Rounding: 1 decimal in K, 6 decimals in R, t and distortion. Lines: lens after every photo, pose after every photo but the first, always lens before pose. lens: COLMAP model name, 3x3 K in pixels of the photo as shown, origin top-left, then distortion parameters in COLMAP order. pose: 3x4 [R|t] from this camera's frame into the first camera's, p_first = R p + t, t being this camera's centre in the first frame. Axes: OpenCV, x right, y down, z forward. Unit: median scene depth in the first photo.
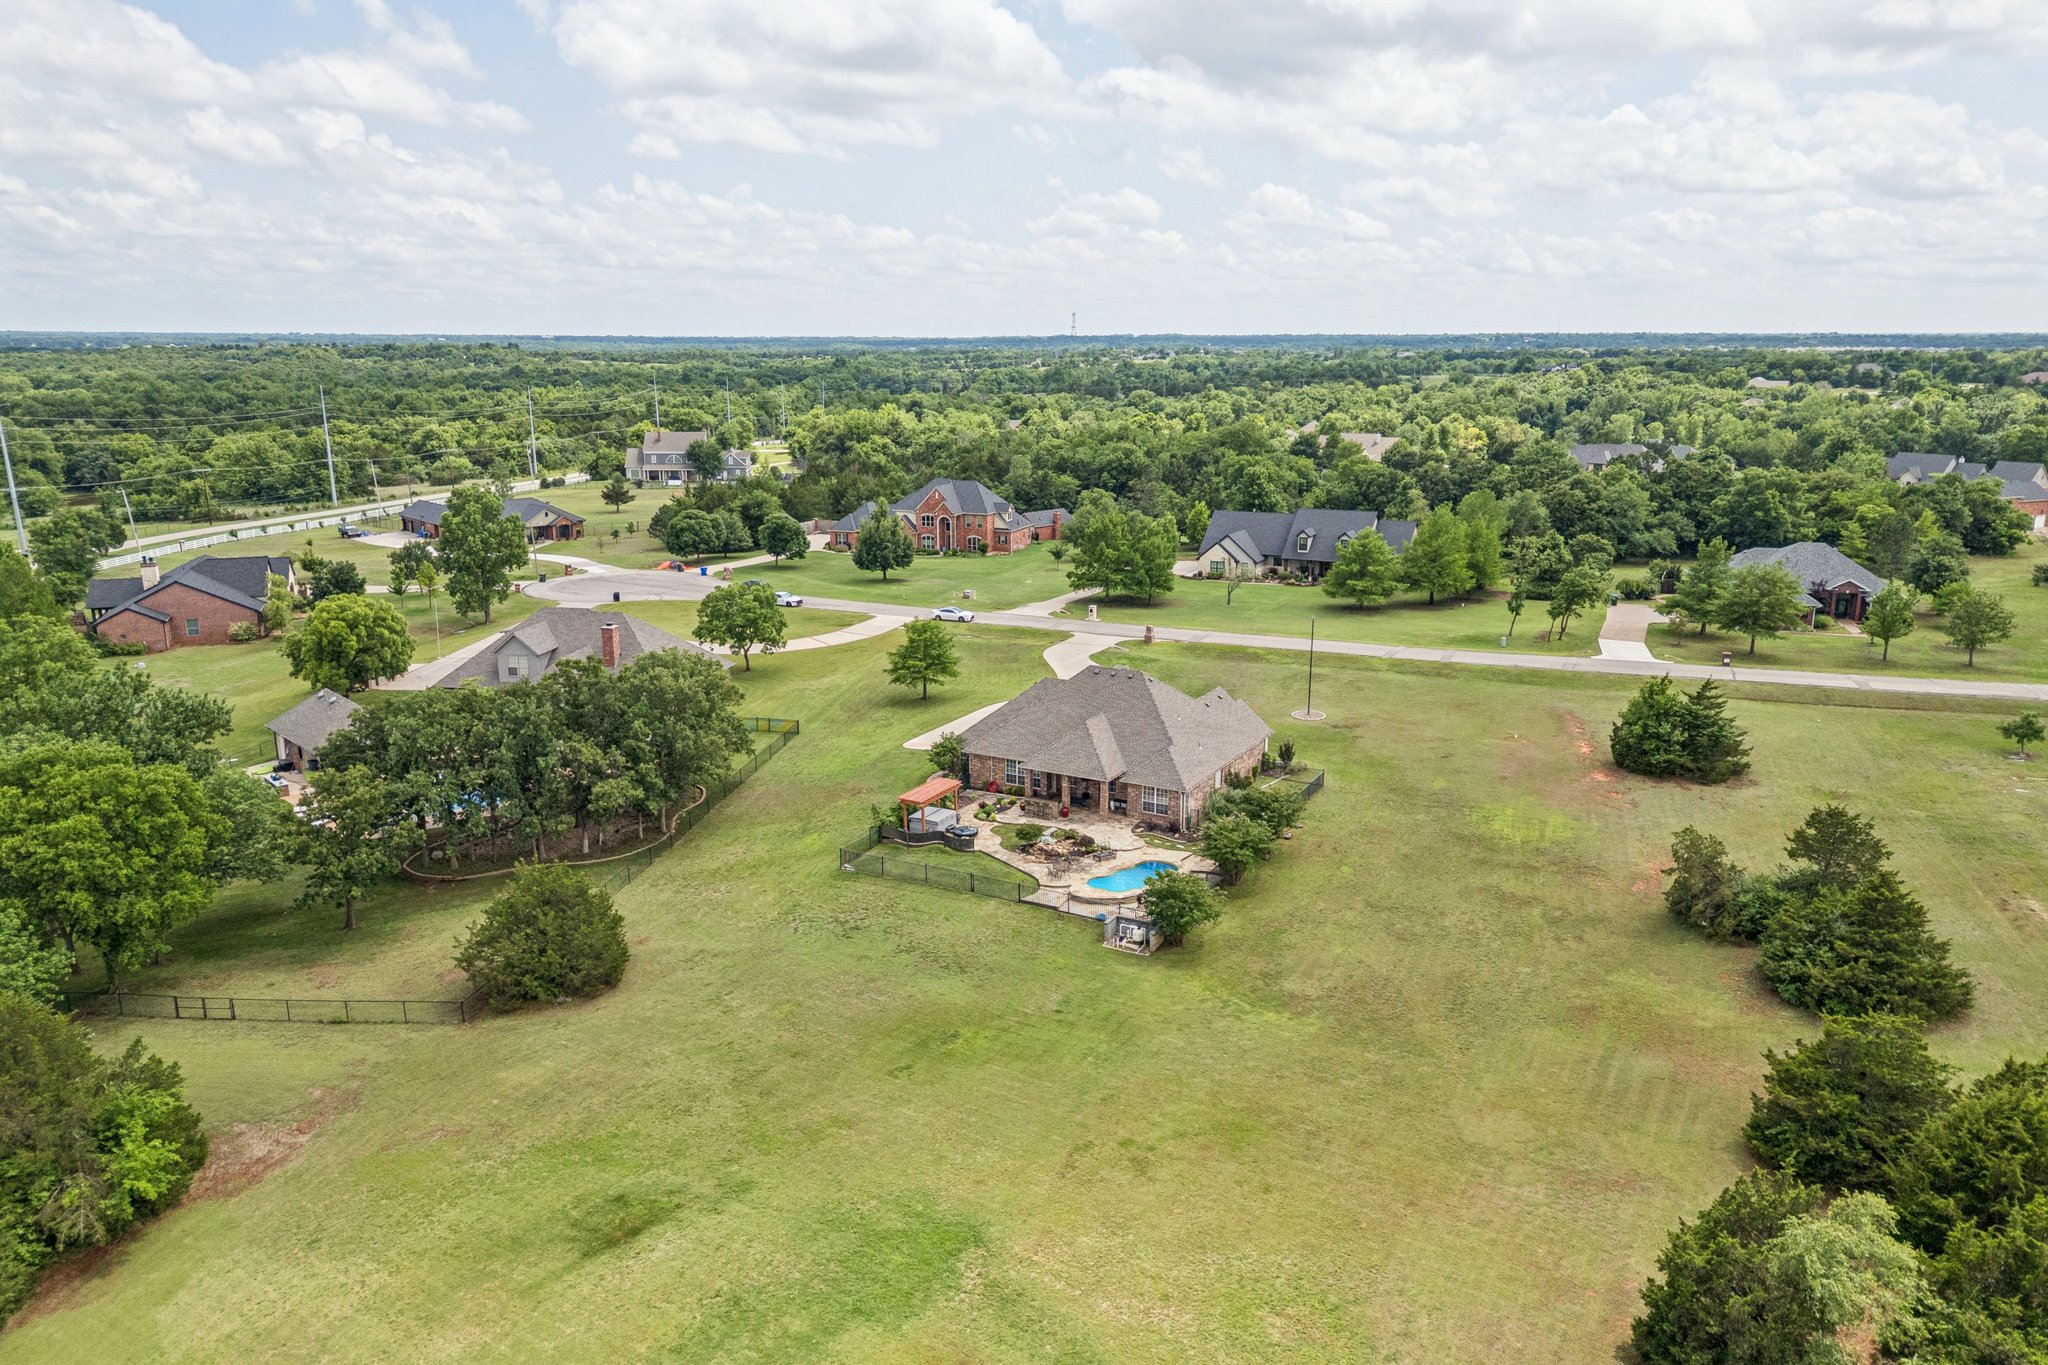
lens RADIAL K [[1439.9, 0, 1024.6], [0, 1439.9, 686.3], [0, 0, 1]] dist [0.089956, -0.116451]
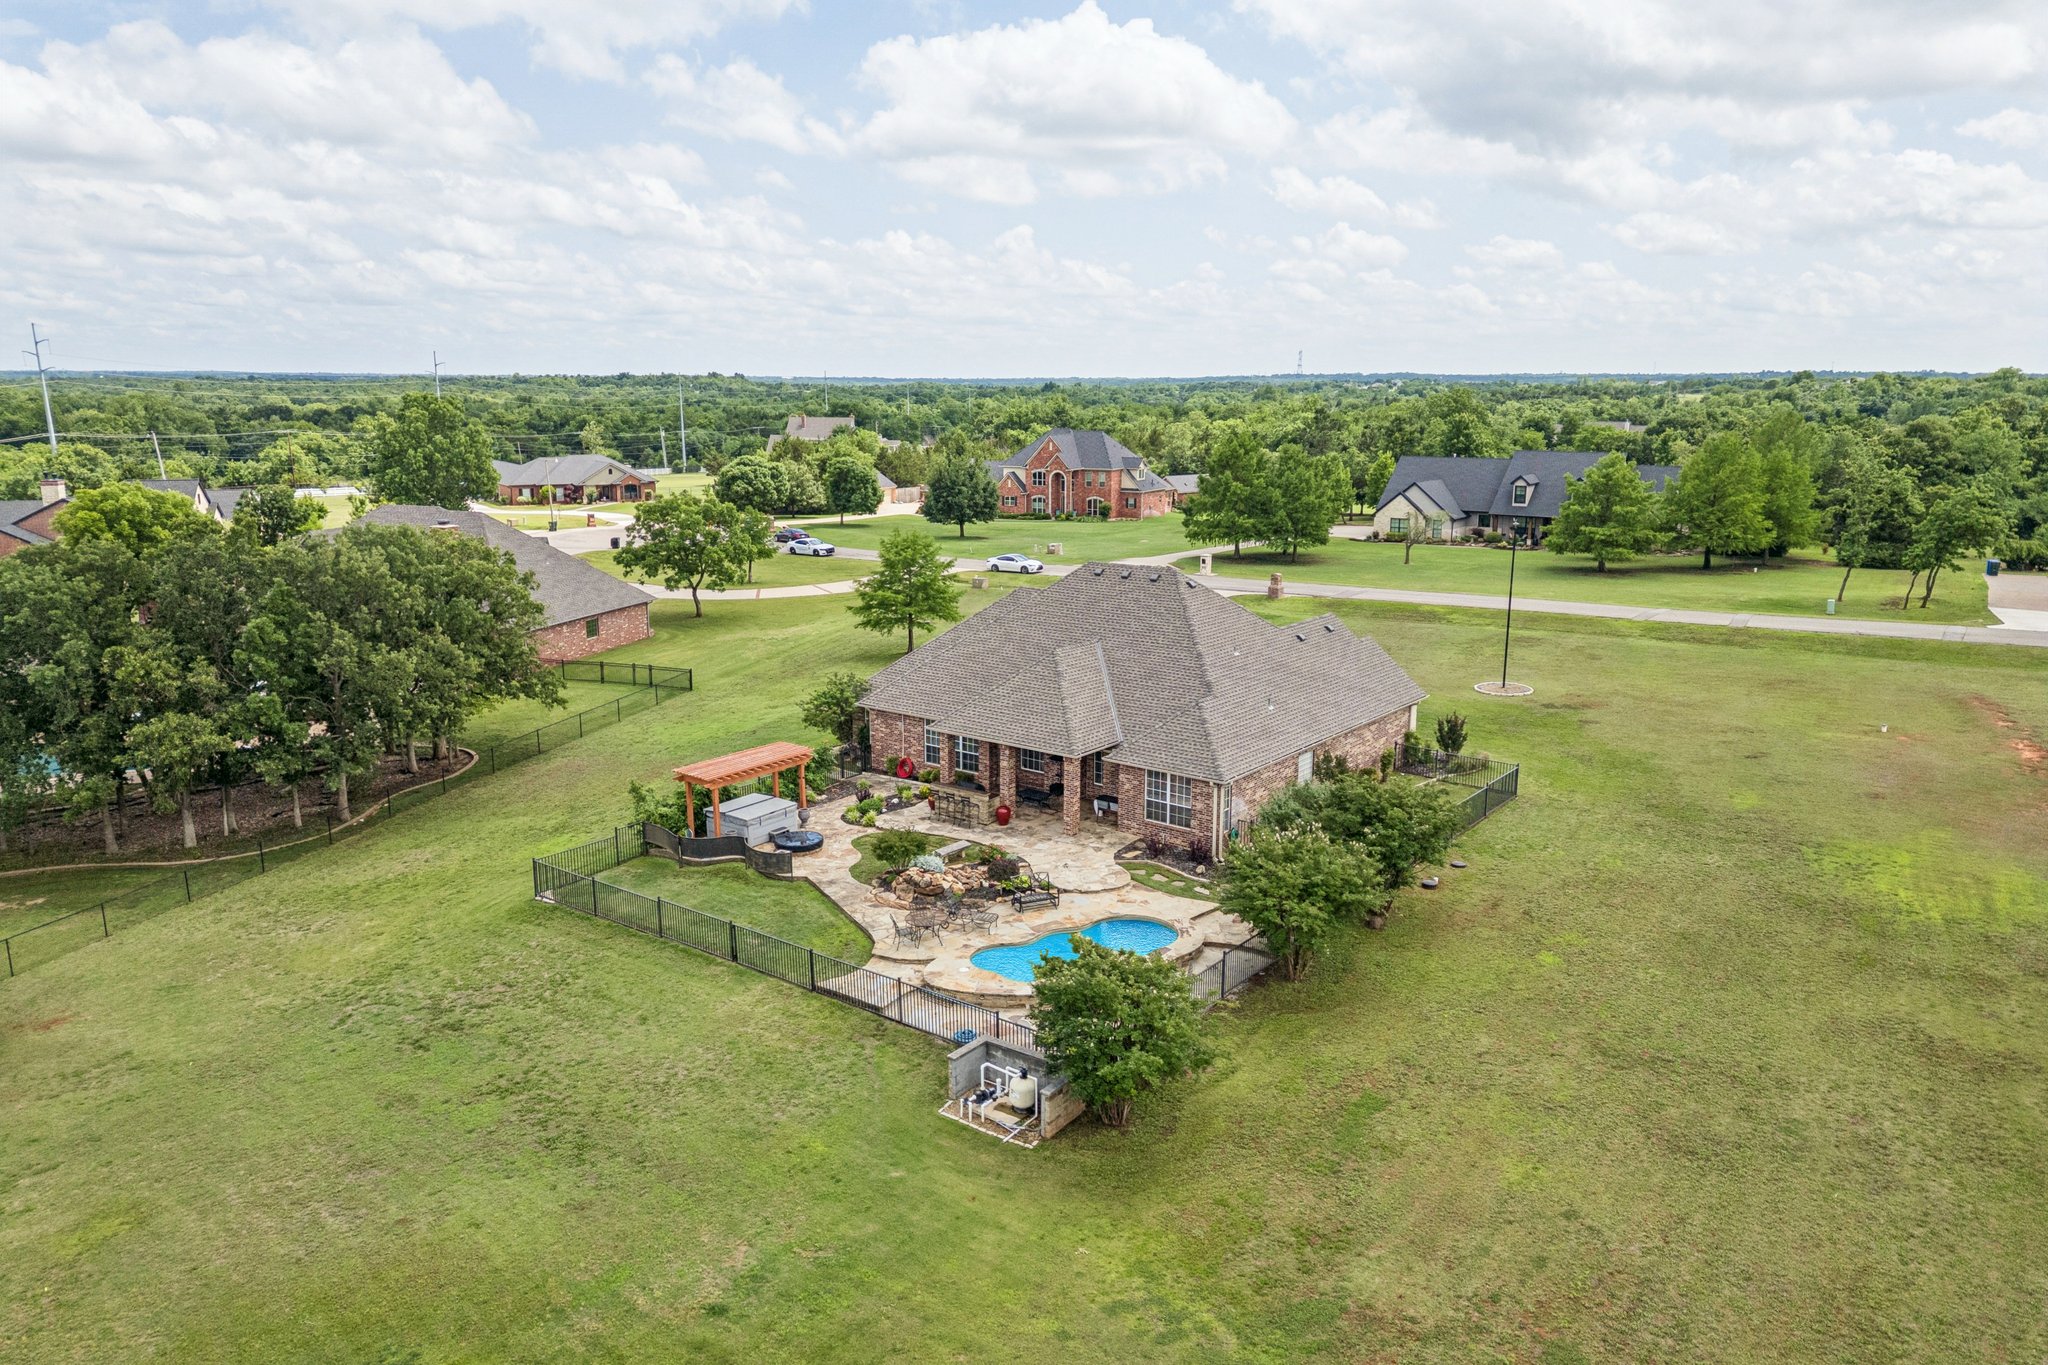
lens RADIAL K [[1436.0, 0, 1025.3], [0, 1436.0, 702.6], [0, 0, 1]] dist [0.068861, -0.074295]
pose [[0.988478, 0.035205, -0.147215, 0.082602], [-0.037683, 0.999191, -0.014078, 0.038922], [0.146600, 0.019464, 0.989004, 0.349856]]
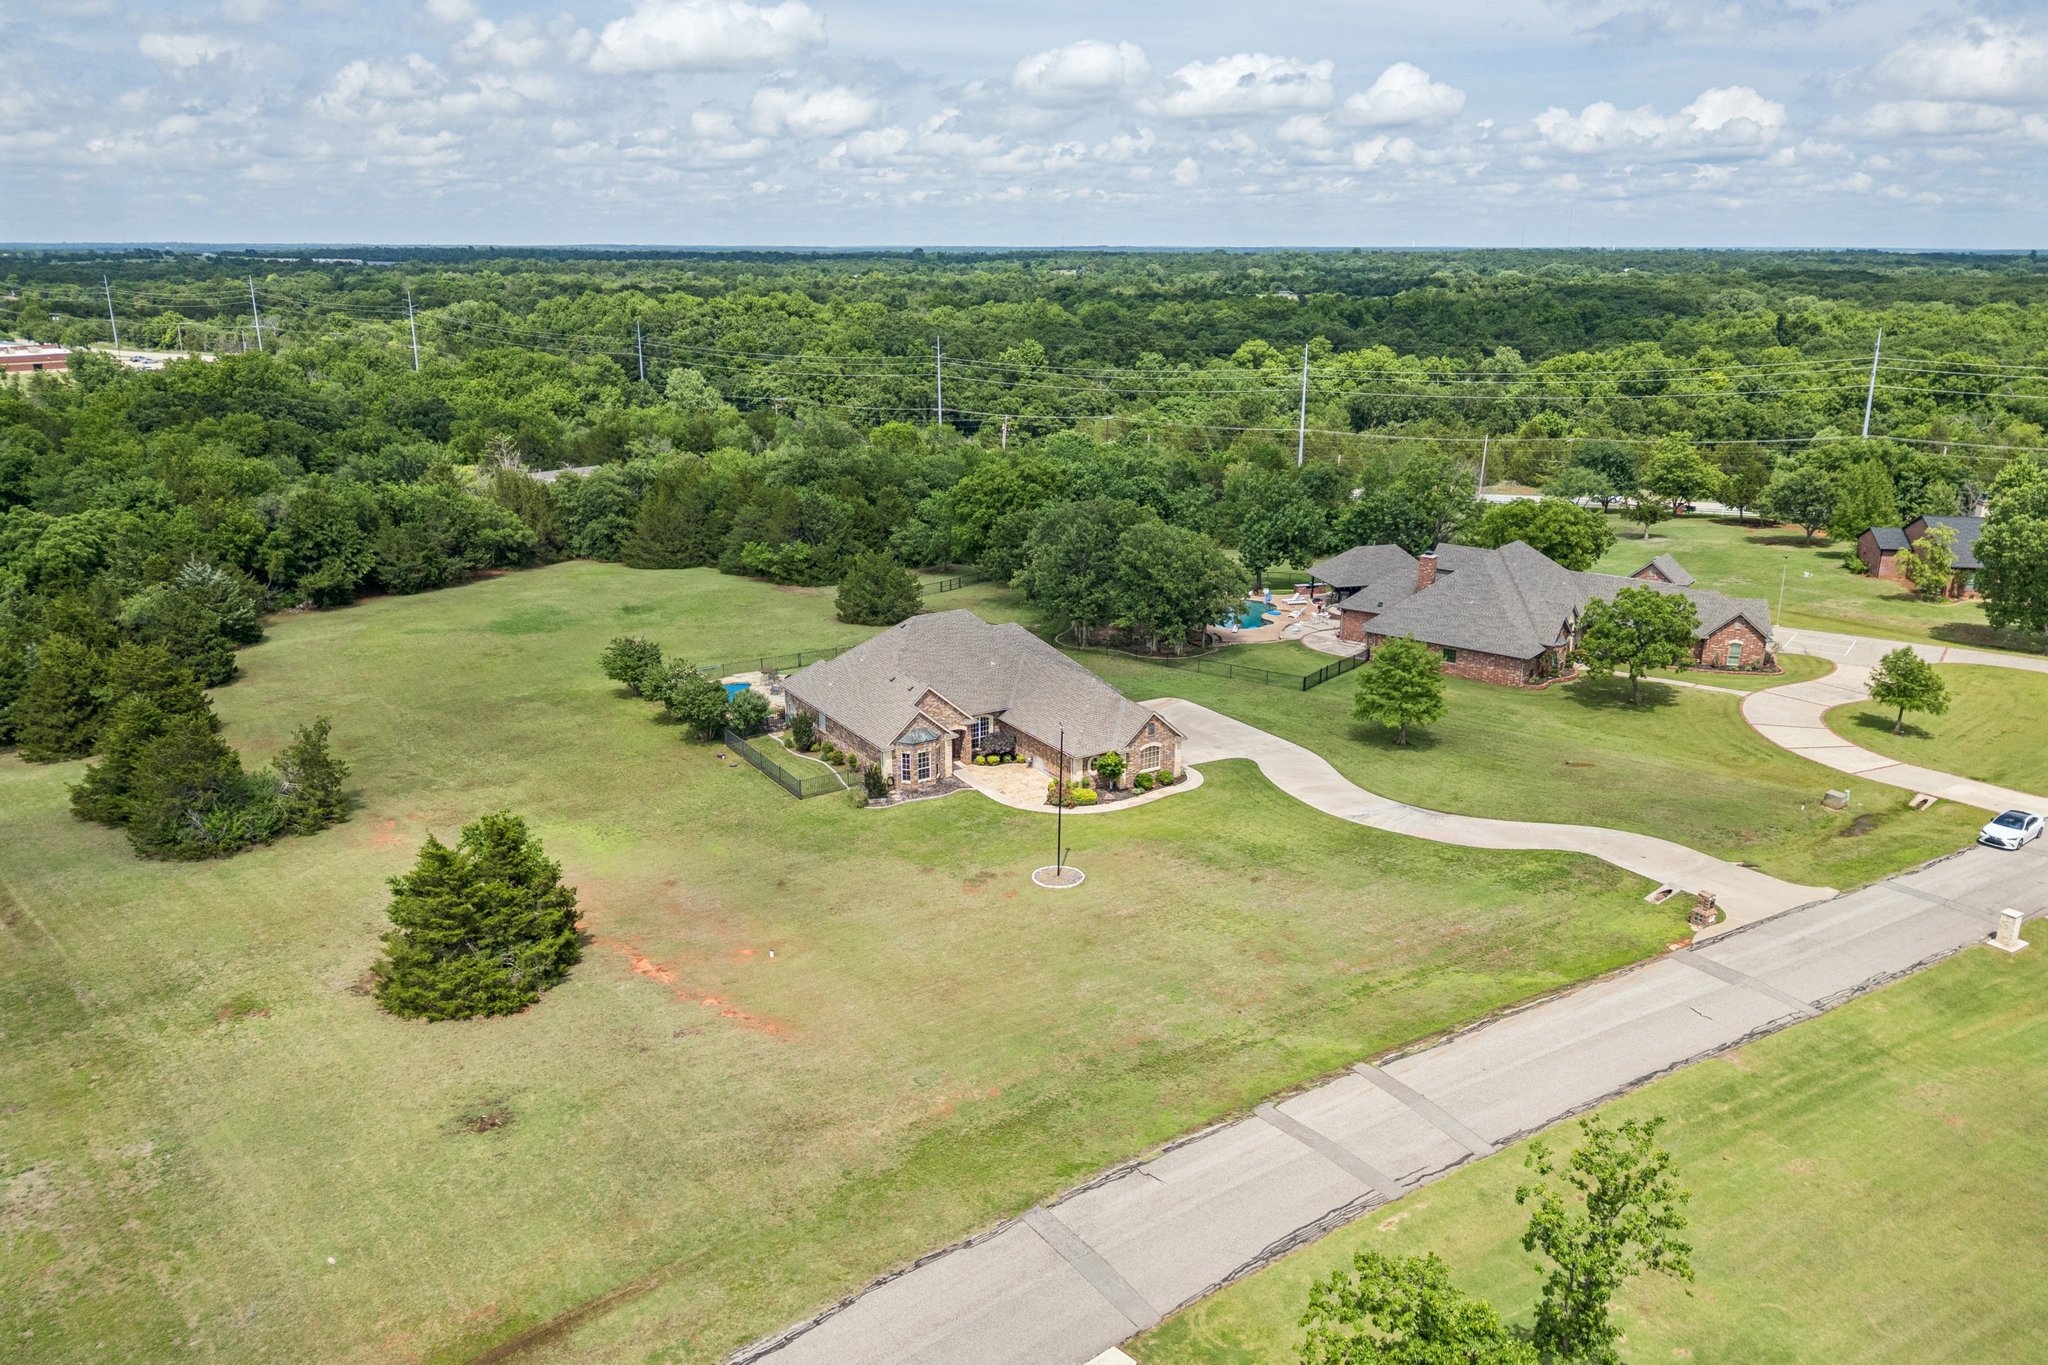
lens RADIAL K [[1437.3, 0, 1019.0], [0, 1437.3, 684.0], [0, 0, 1]] dist [0.051926, -0.065603]
pose [[-0.497438, 0.256251, -0.828789, 0.654963], [-0.203688, 0.894167, 0.398718, -0.281025], [0.843248, 0.367152, -0.392597, 1.119548]]
